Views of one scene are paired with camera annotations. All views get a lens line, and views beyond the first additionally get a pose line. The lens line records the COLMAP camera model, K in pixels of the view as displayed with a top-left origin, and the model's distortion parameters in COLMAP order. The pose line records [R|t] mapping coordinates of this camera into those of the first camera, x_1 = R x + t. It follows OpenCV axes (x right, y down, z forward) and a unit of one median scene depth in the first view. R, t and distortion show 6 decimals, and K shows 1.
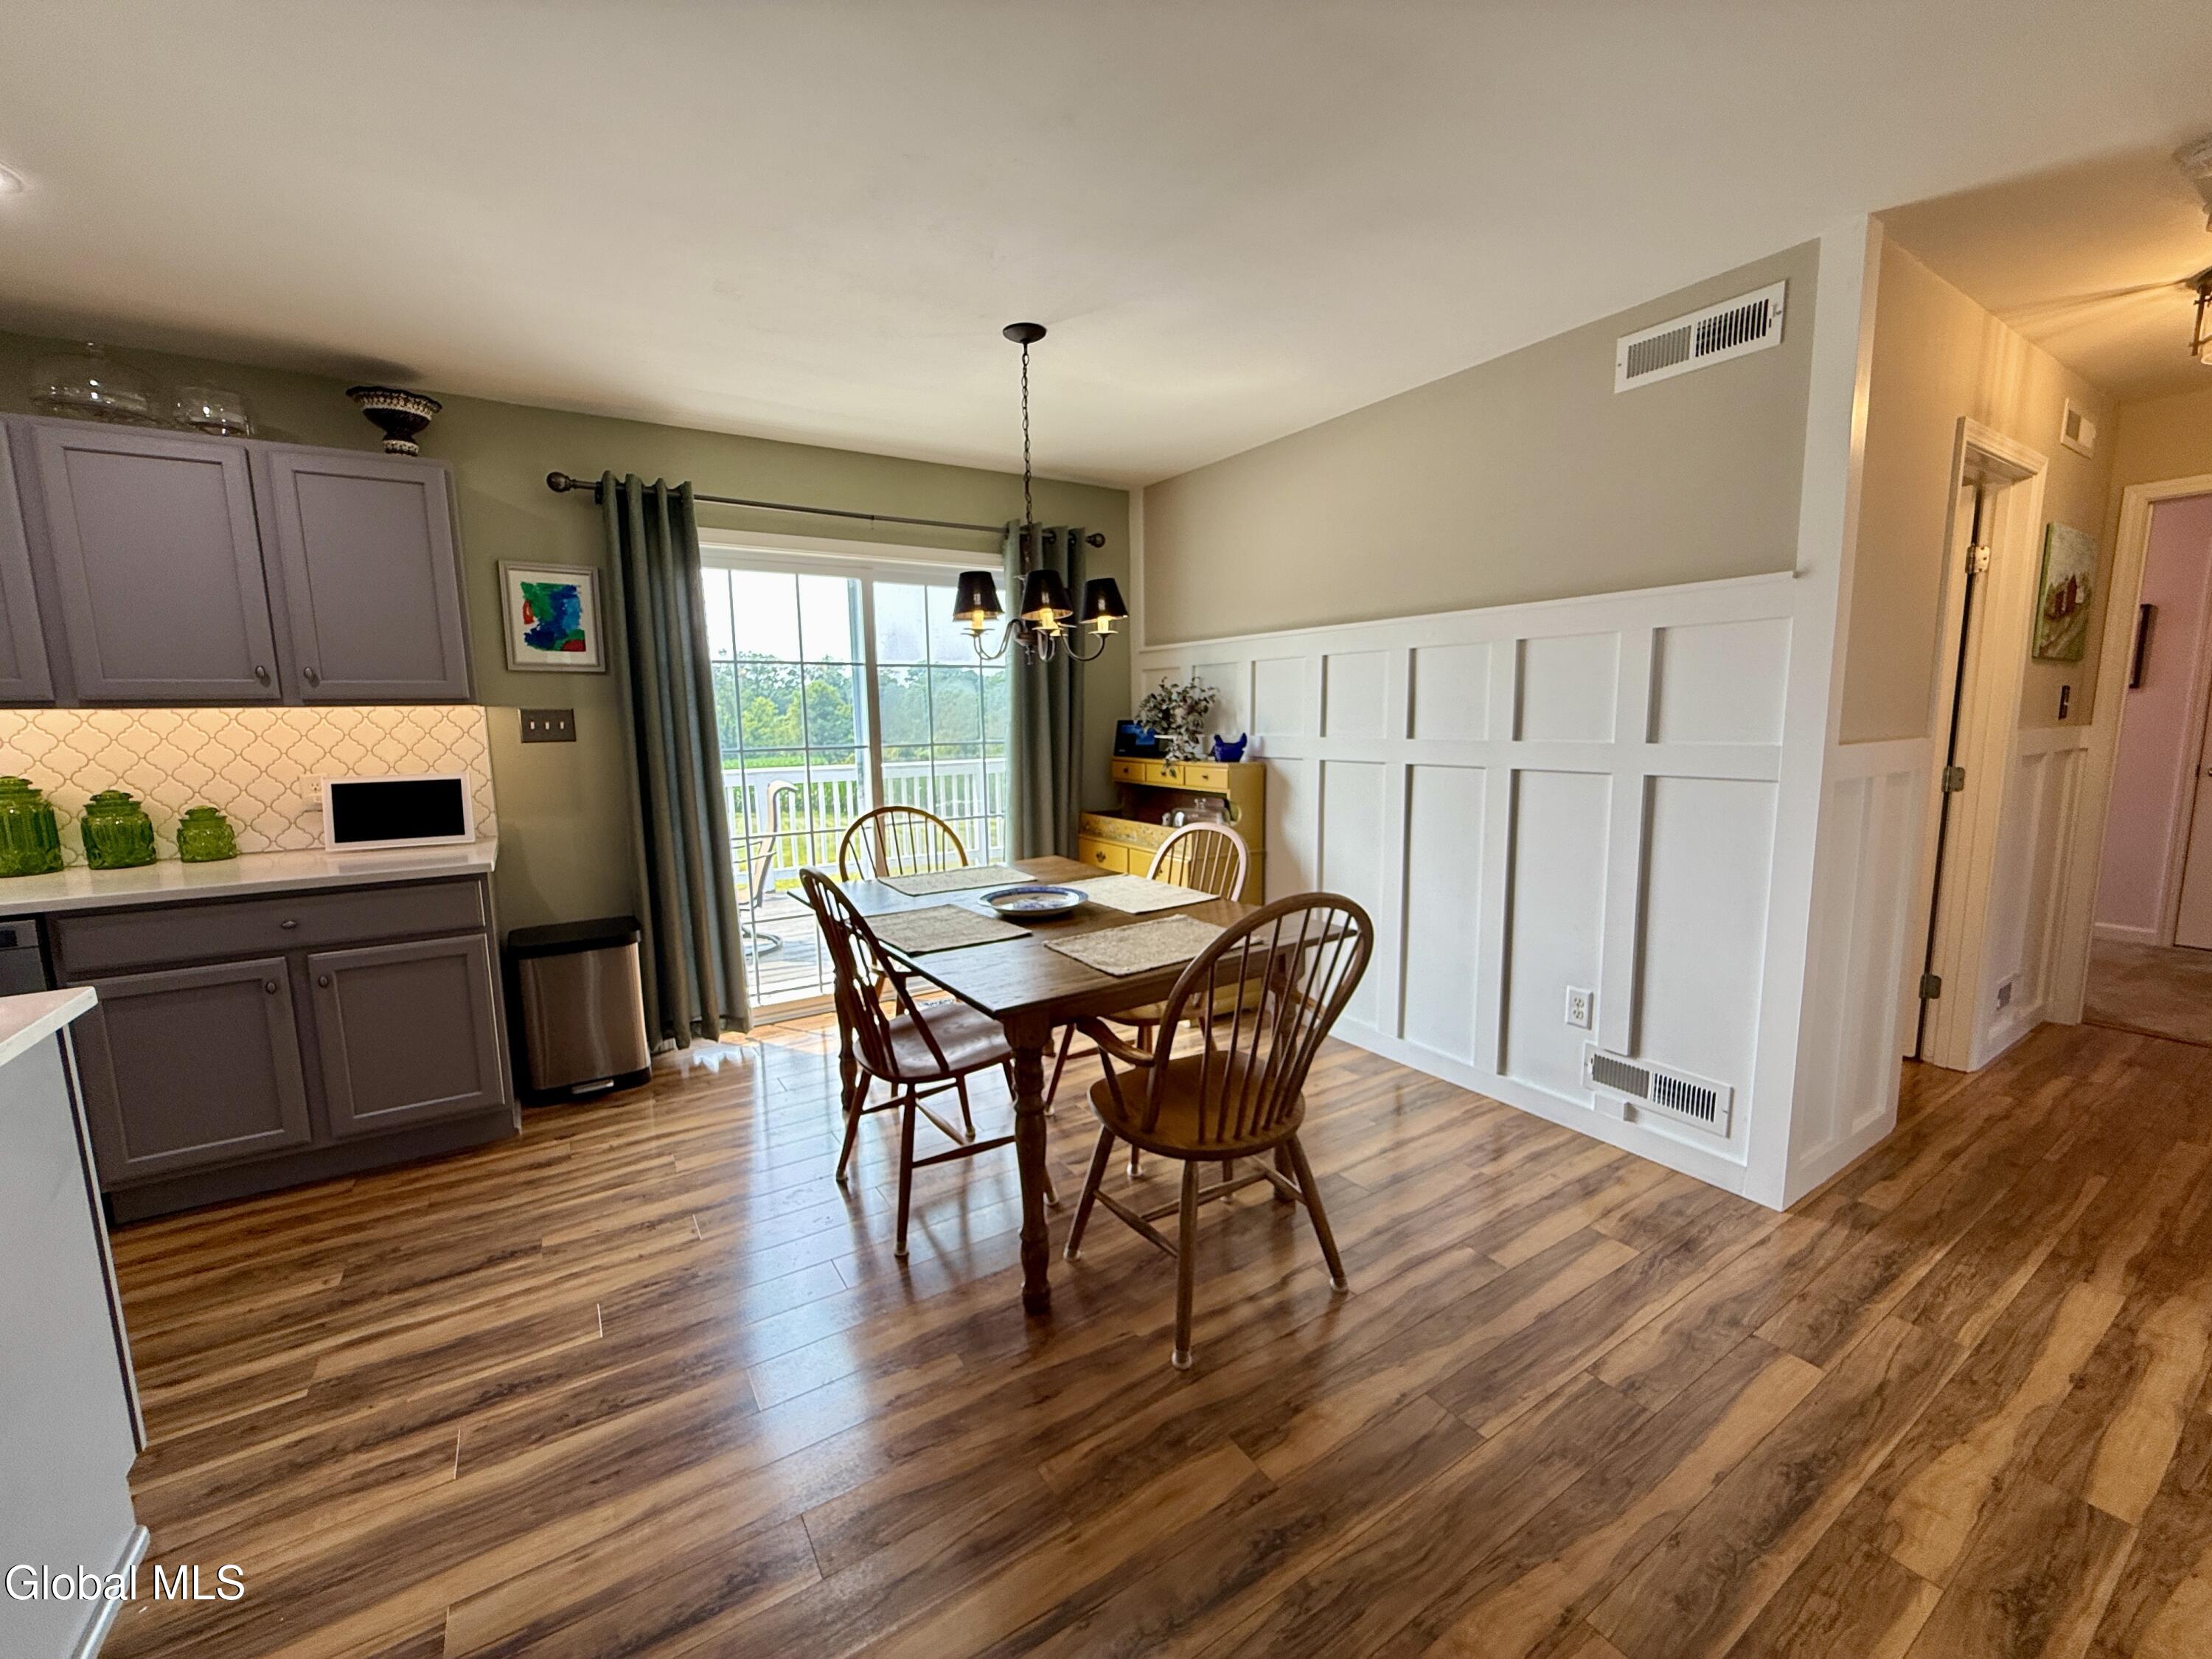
lens RADIAL K [[884.6, 0, 1098.7], [0, 884.6, 832.2], [0, 0, 1]] dist [-0.000014, 0.000242]
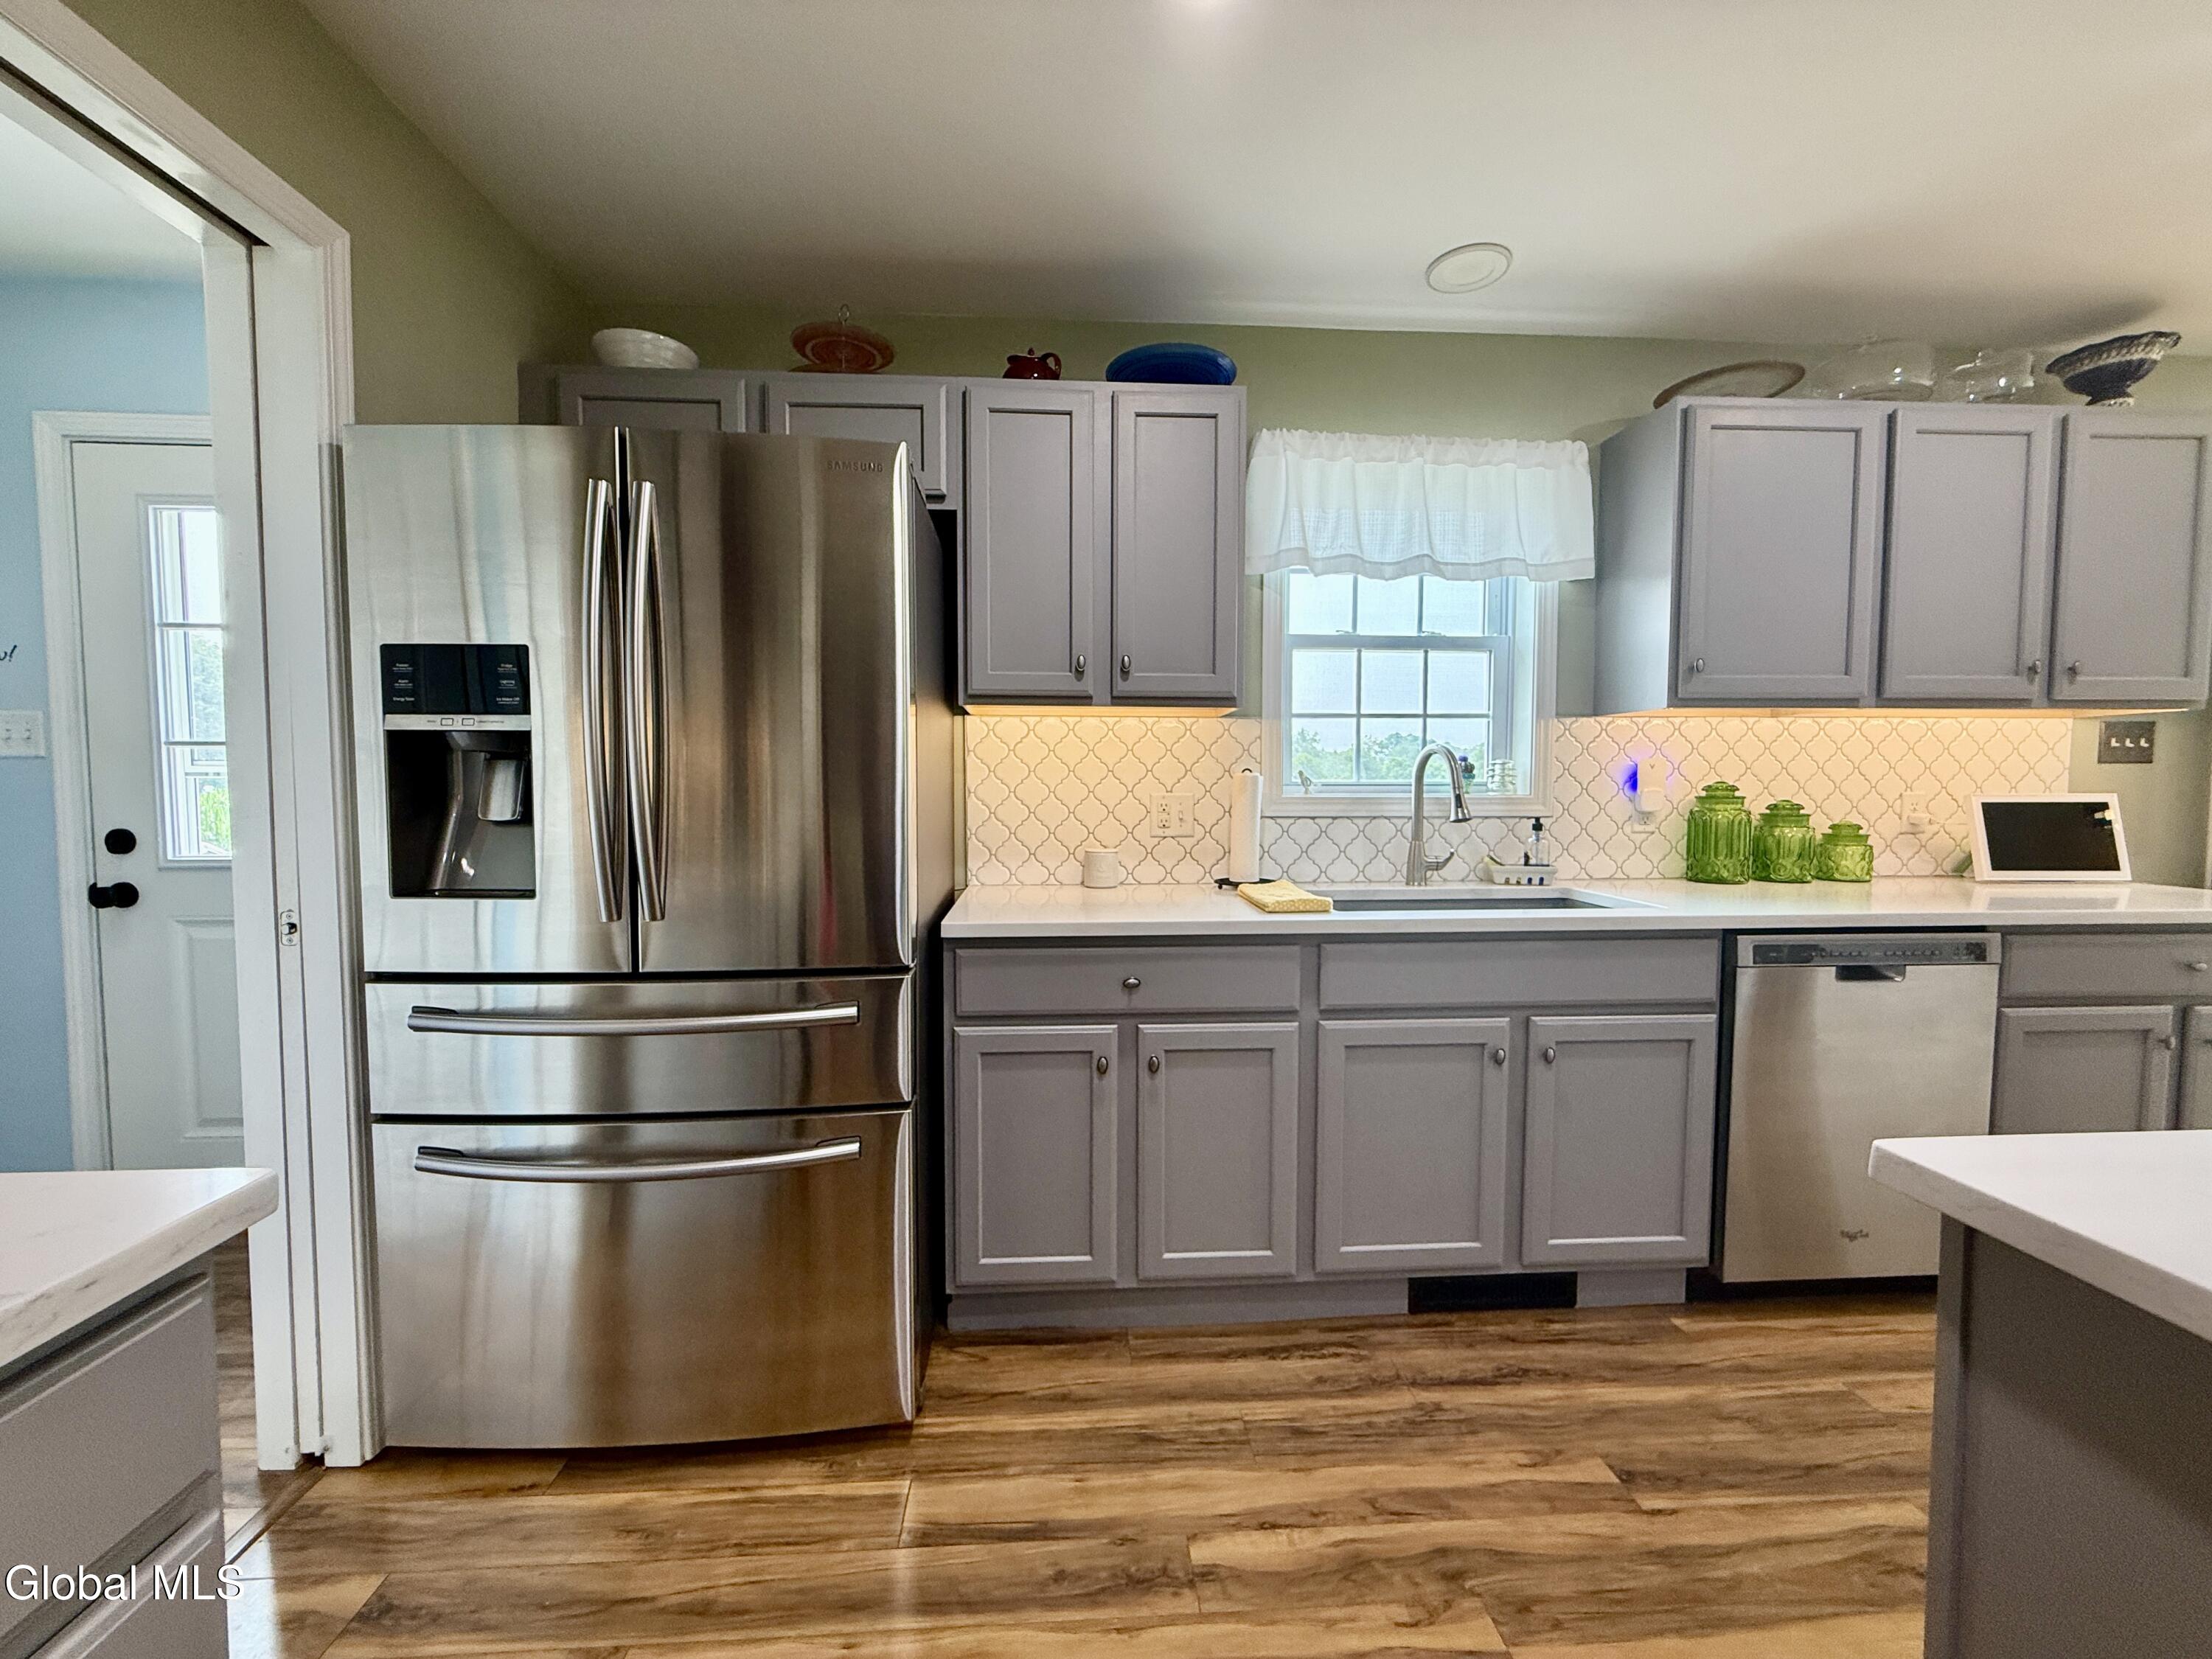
lens RADIAL K [[884.6, 0, 1097.0], [0, 884.6, 830.3], [0, 0, 1]] dist [-0.000014, 0.000242]
pose [[0.874312, 0.037038, -0.483950, -1.260816], [-0.077410, 0.994962, -0.063704, 0.098889], [0.479152, 0.093160, 0.872774, -0.169999]]
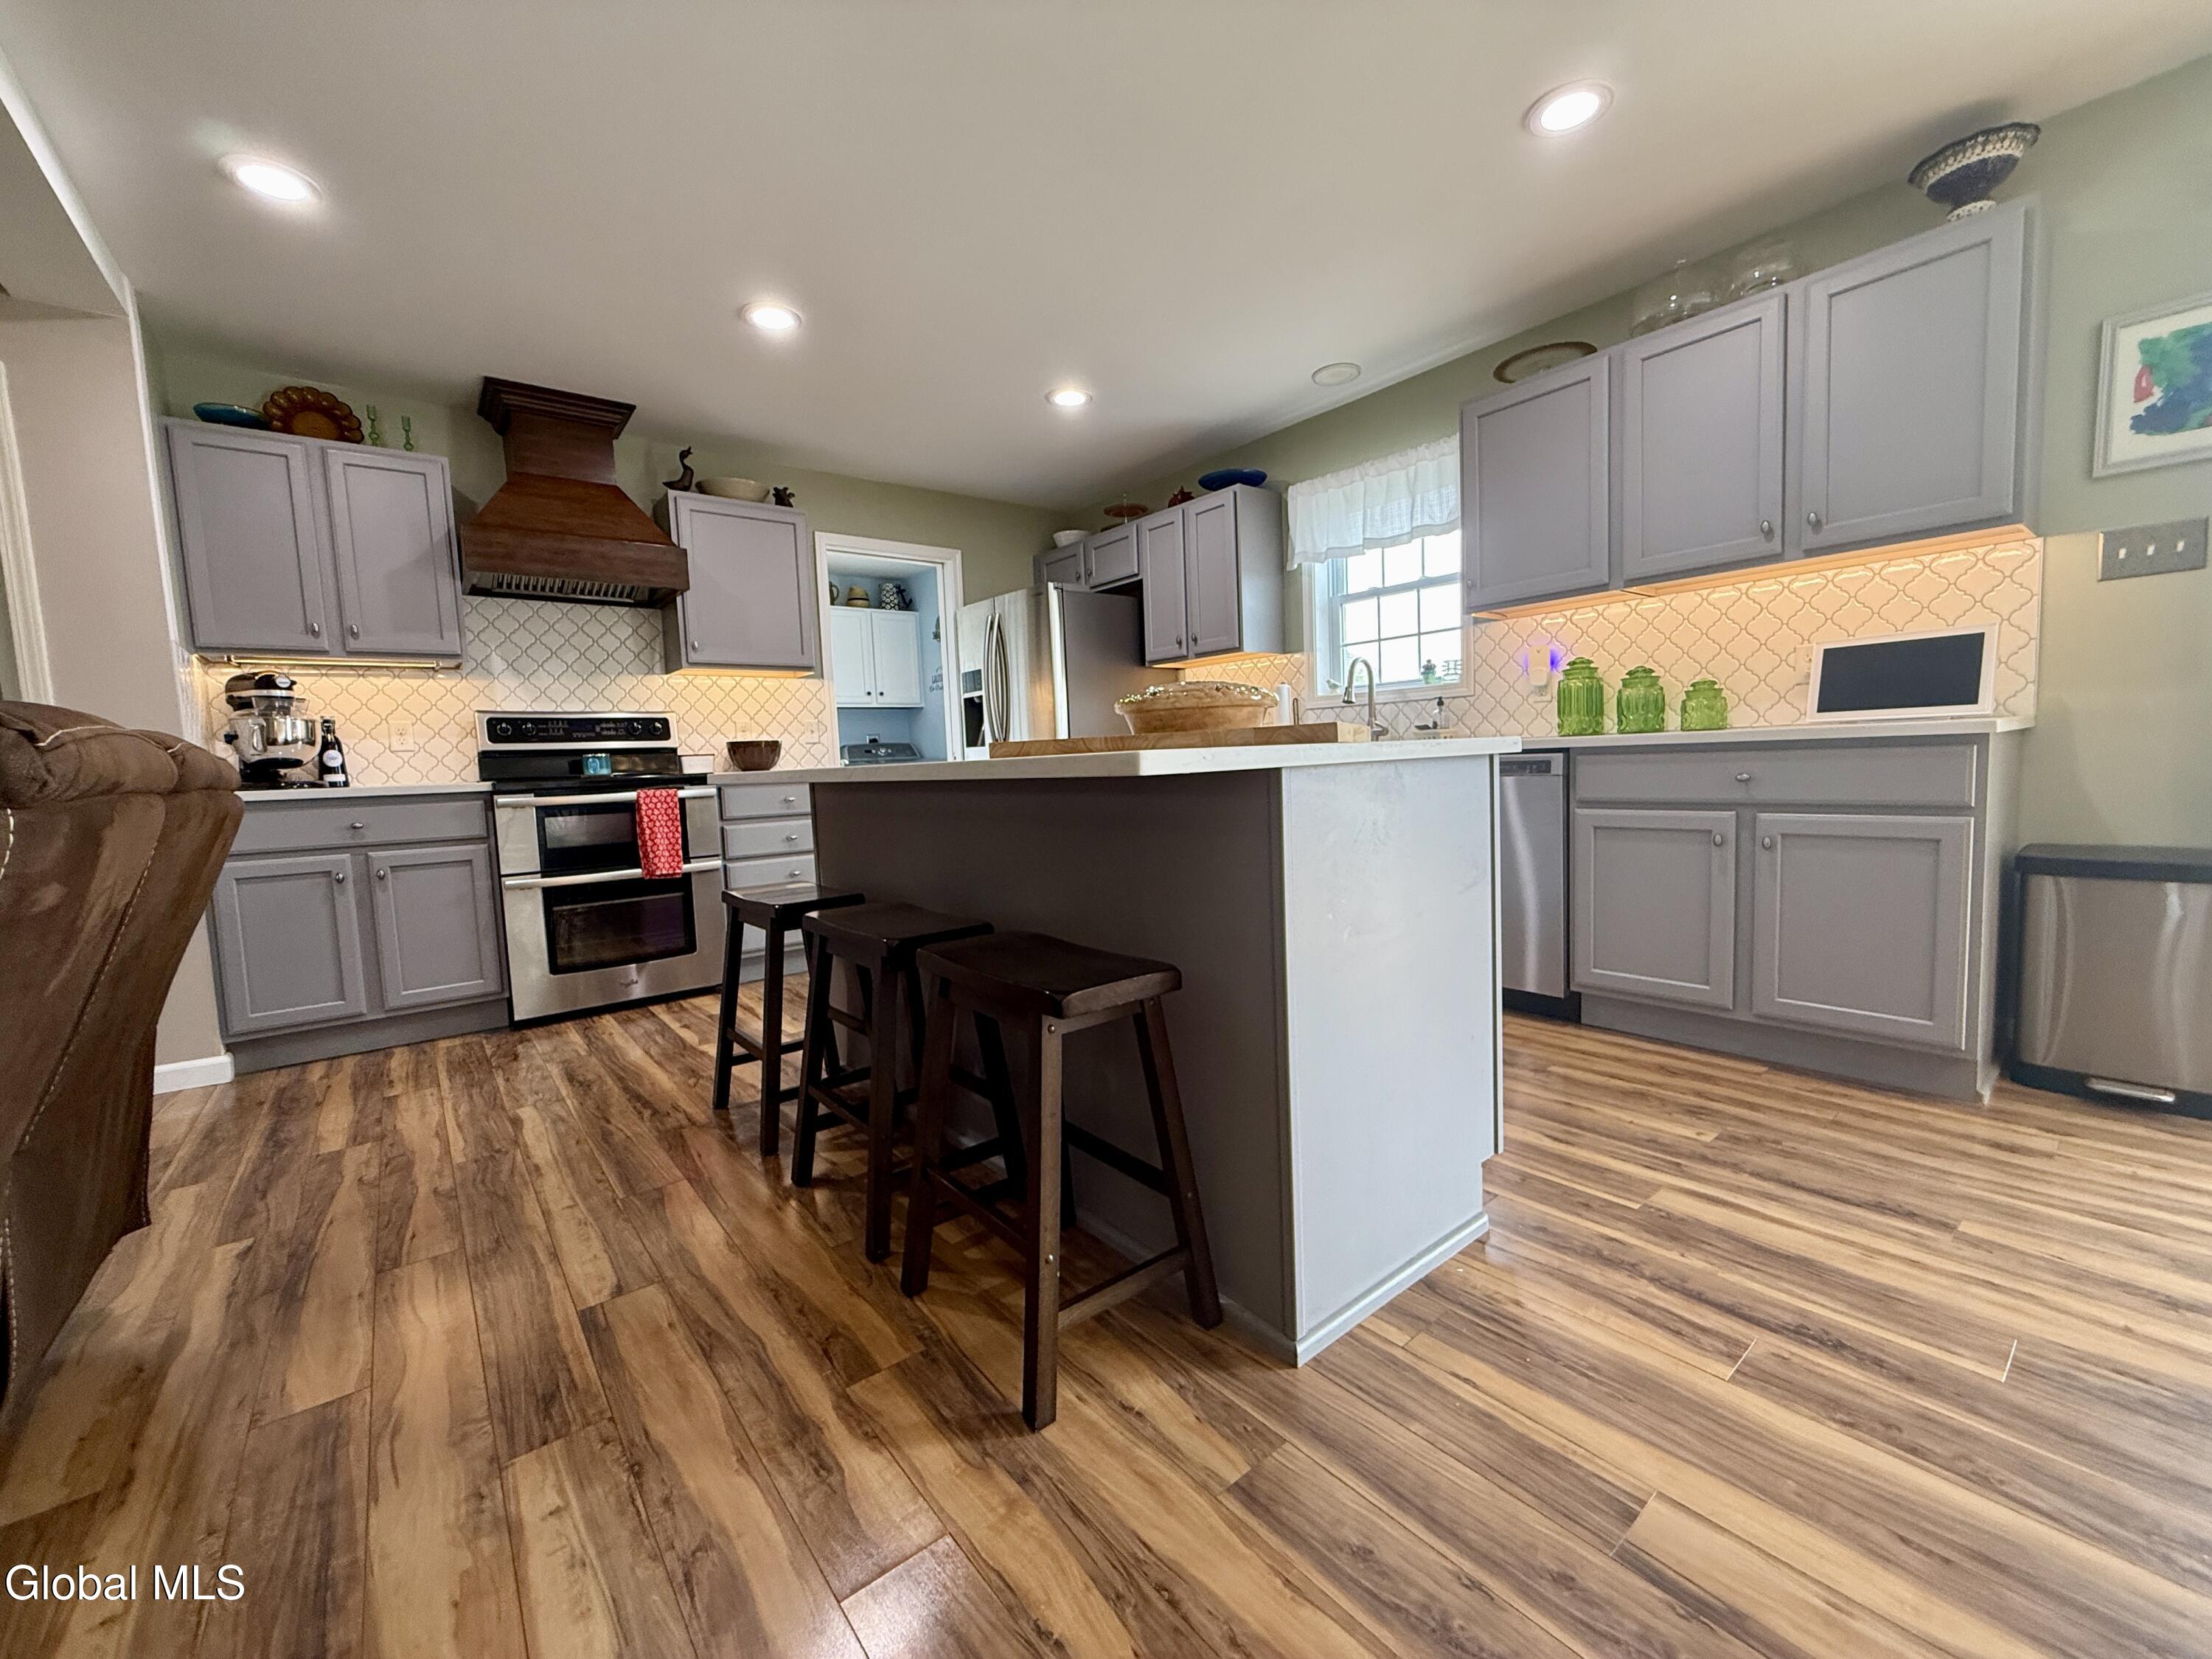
lens RADIAL K [[884.6, 0, 1099.6], [0, 884.6, 830.6], [0, 0, 1]] dist [-0.000014, 0.000242]
pose [[0.106350, 0.090807, -0.990174, -0.027782], [-0.095053, 0.992189, 0.080783, 0.135294], [0.989775, 0.085527, 0.114151, 0.181456]]
